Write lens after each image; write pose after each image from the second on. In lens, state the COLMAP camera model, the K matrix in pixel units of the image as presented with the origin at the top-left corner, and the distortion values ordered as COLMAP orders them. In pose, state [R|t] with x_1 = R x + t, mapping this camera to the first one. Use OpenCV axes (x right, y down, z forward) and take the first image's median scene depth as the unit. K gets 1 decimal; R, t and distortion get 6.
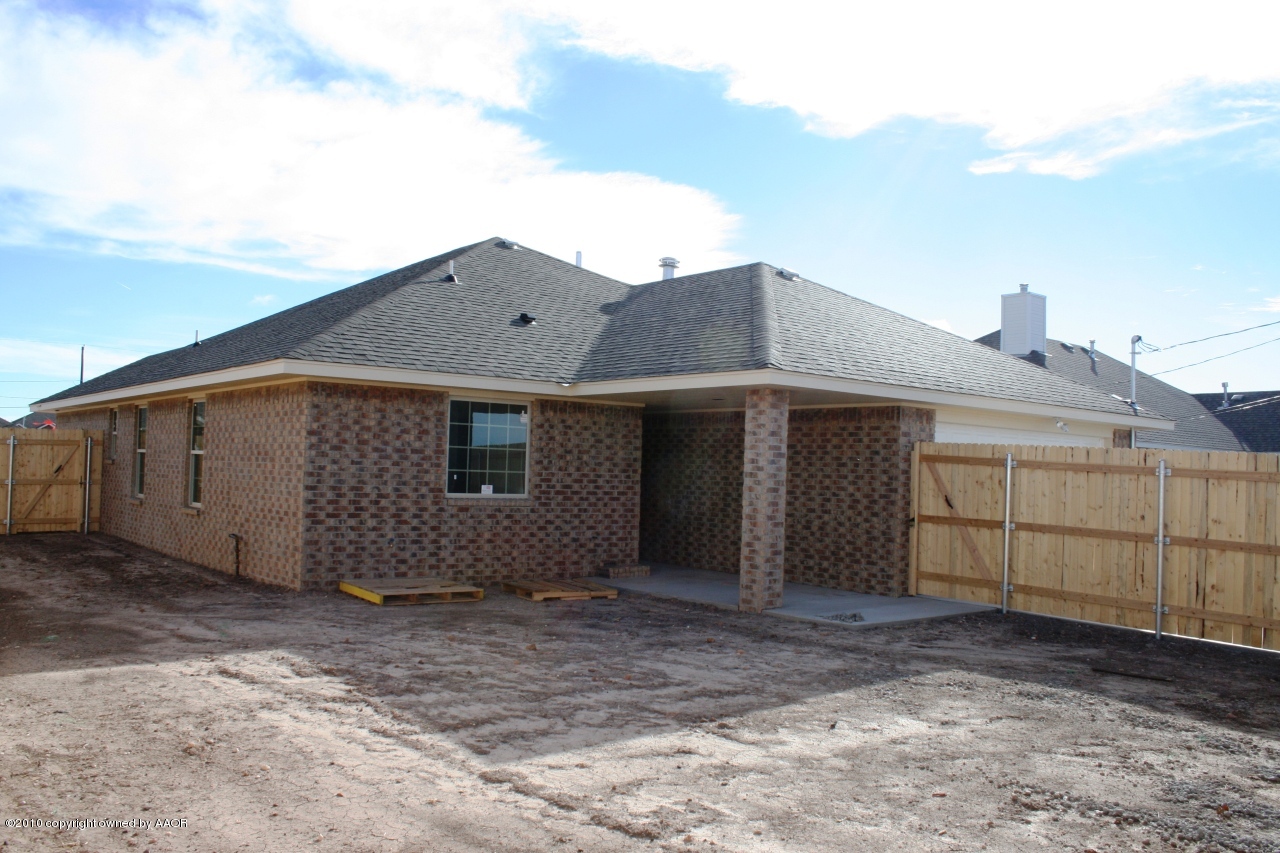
lens RADIAL K [[1056.8, 0, 642.6], [0, 1056.8, 425.4], [0, 0, 1]] dist [-0.124913, 0.044113]
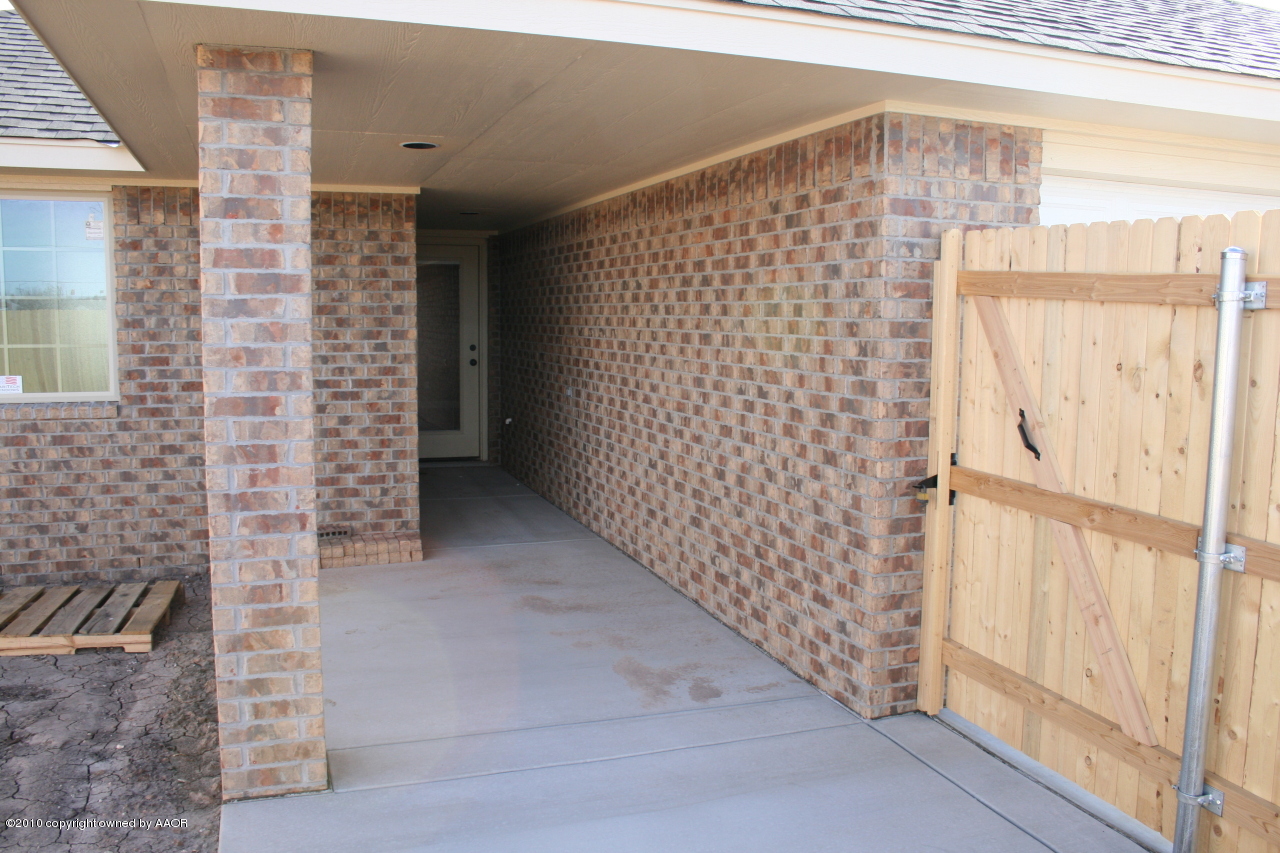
lens RADIAL K [[1056.8, 0, 638.8], [0, 1056.8, 427.5], [0, 0, 1]] dist [-0.124913, 0.044113]
pose [[0.937868, 0.013909, -0.346714, 0.279139], [0.034907, 0.990346, 0.134154, 0.028326], [0.345233, -0.137921, 0.928328, 0.670236]]
